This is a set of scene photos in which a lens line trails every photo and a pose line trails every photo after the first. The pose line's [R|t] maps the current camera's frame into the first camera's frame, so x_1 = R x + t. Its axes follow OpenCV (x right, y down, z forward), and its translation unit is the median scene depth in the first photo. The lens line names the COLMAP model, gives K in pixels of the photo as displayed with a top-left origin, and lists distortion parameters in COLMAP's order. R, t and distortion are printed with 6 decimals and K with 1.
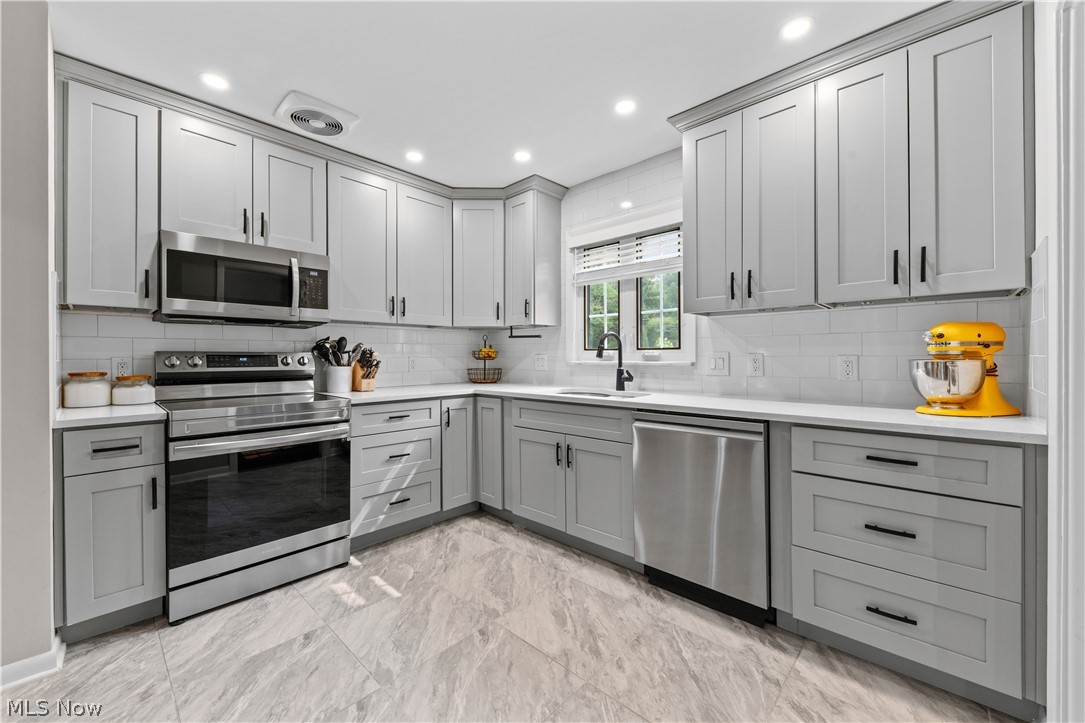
lens RADIAL K [[426.4, 0, 538.5], [0, 426.4, 357.0], [0, 0, 1]] dist [0.013232, -0.006384]
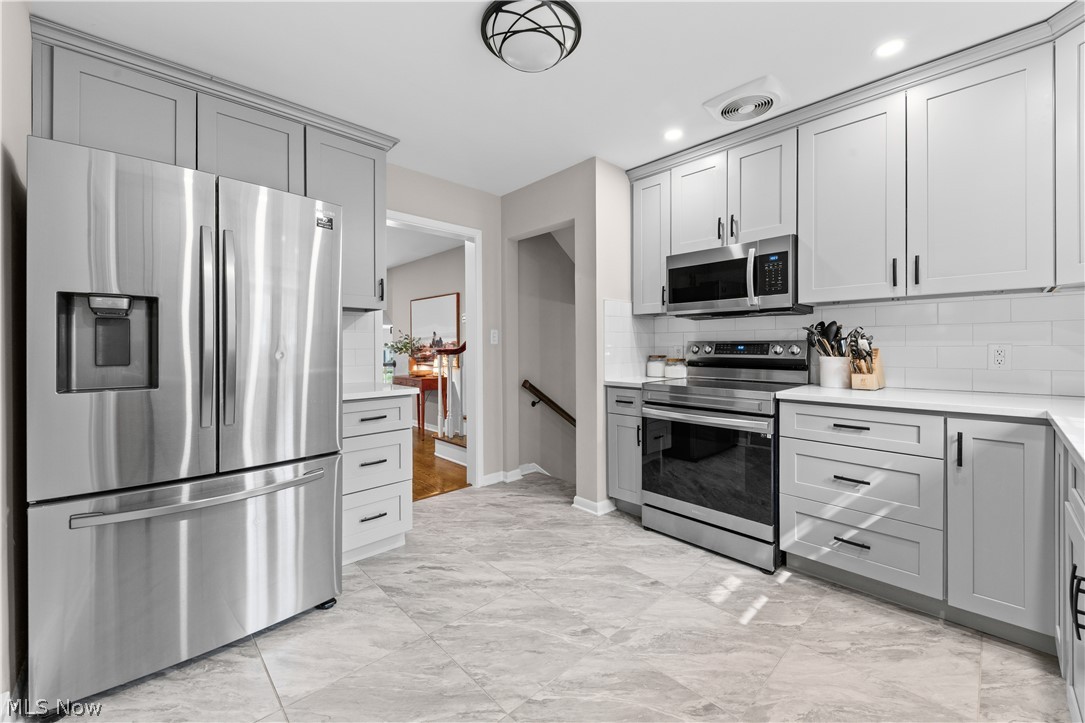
lens RADIAL K [[427.9, 0, 537.0], [0, 427.9, 348.7], [0, 0, 1]] dist [0.011595, -0.006398]
pose [[-0.059370, 0.008011, -0.998204, 0.467759], [0.003862, 0.999962, 0.007795, -0.002640], [0.998229, -0.003393, -0.059399, 0.536241]]
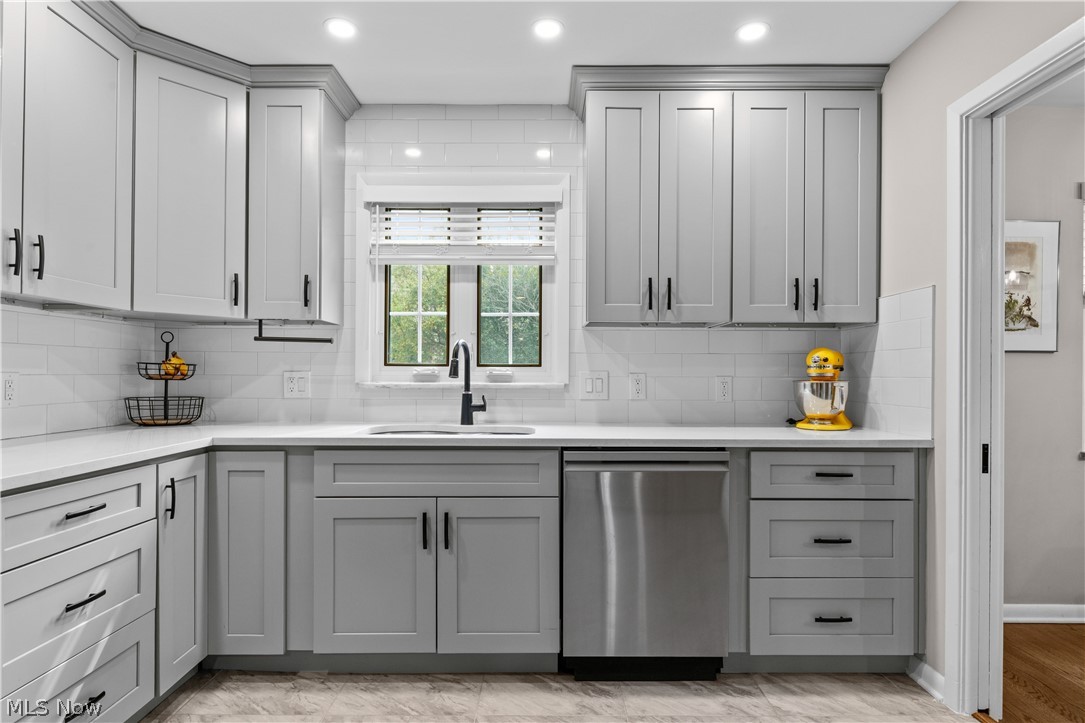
lens RADIAL K [[583.0, 0, 540.0], [0, 583.0, 373.4], [0, 0, 1]] dist [0.003722, -0.000376]
pose [[0.723716, 0.009551, 0.690032, -0.426997], [-0.005774, 0.999953, -0.007786, 0.002104], [-0.690074, 0.001651, 0.723737, 0.267642]]
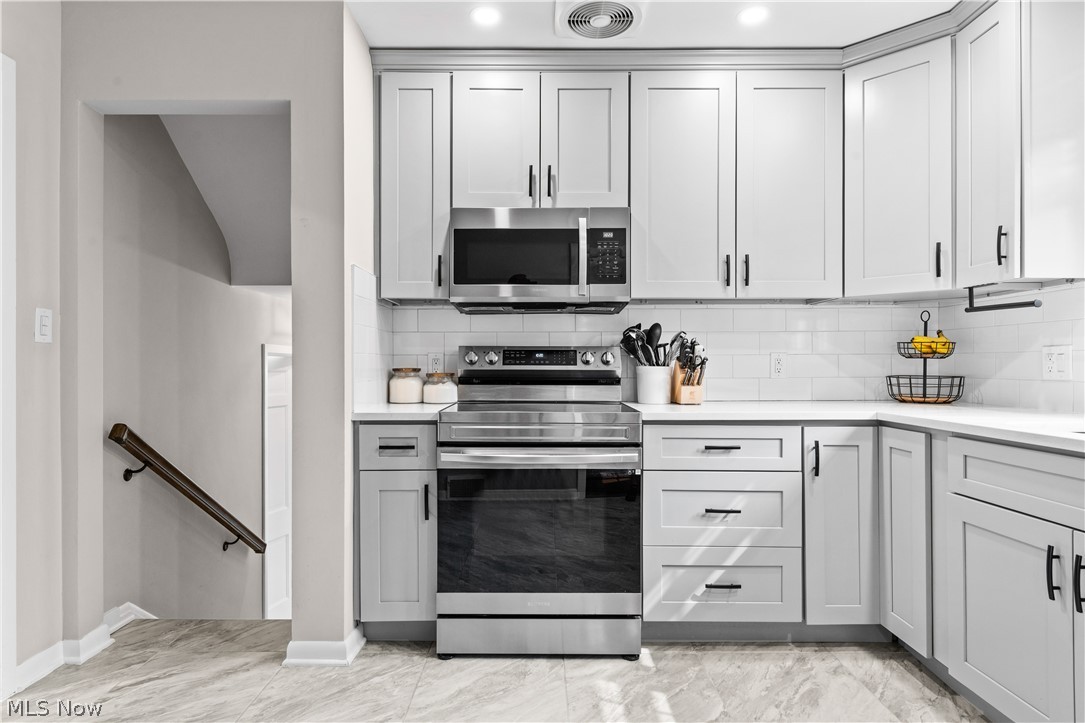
lens RADIAL K [[609.6, 0, 535.4], [0, 609.6, 363.0], [0, 0, 1]] dist [0.020813, -0.021010]
pose [[0.687116, 0.000770, -0.726547, 0.135219], [-0.002606, 0.999996, -0.001405, 0.021175], [0.726543, 0.002859, 0.687115, 0.212174]]
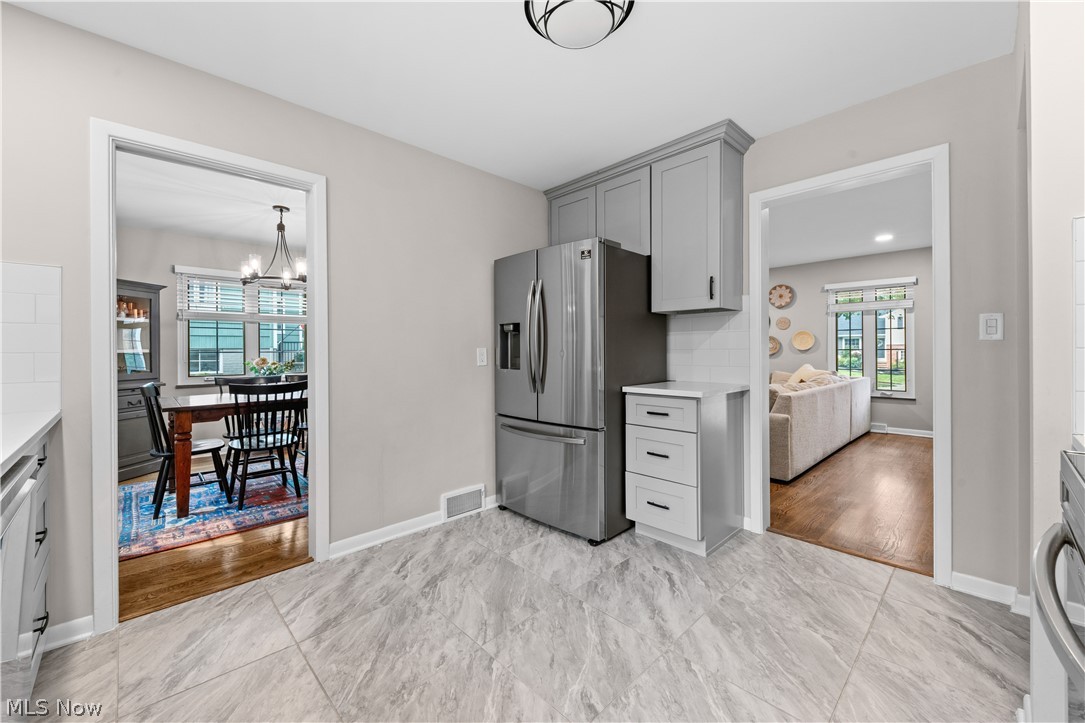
lens RADIAL K [[427.9, 0, 537.0], [0, 427.9, 348.7], [0, 0, 1]] dist [0.011595, -0.006398]
pose [[-0.998460, 0.010423, 0.054497, -0.201803], [0.010340, 0.999945, -0.001801, 0.001406], [-0.054512, -0.001235, -0.998512, 1.133777]]
